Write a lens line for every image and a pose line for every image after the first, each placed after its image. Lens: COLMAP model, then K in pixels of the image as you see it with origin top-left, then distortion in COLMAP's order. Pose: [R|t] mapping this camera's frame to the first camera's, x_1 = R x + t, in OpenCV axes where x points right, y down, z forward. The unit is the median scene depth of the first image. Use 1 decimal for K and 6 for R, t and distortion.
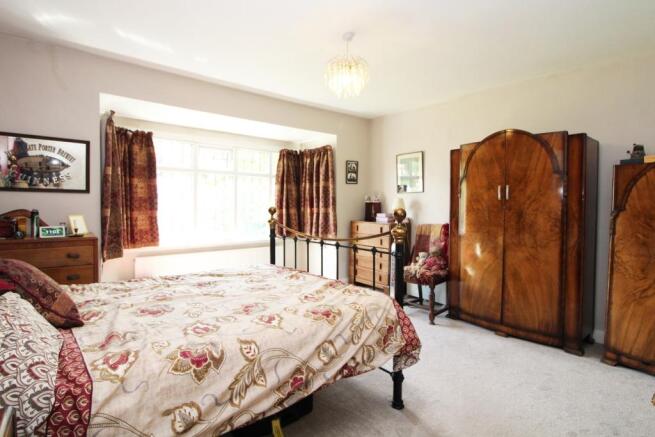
lens RADIAL K [[346.6, 0, 327.9], [0, 346.6, 215.6], [0, 0, 1]] dist [0.005165, -0.000245]
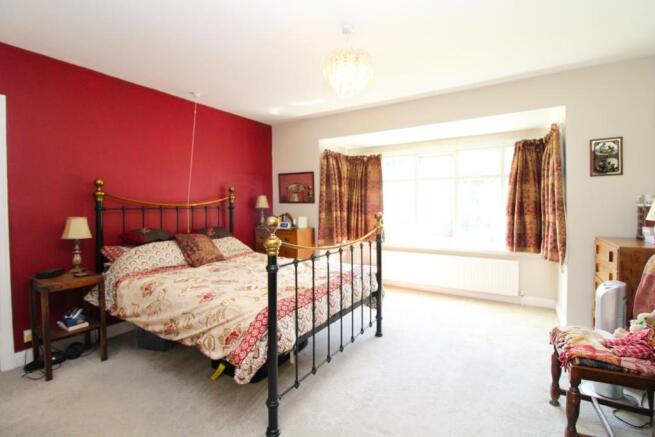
lens RADIAL K [[306.9, 0, 327.6], [0, 306.9, 215.0], [0, 0, 1]] dist [-0.000621, -0.000041]
pose [[0.302226, 0.019126, -0.953044, 0.512906], [-0.028111, 0.999543, 0.011145, -0.019018], [0.952822, 0.023423, 0.302626, 0.451526]]
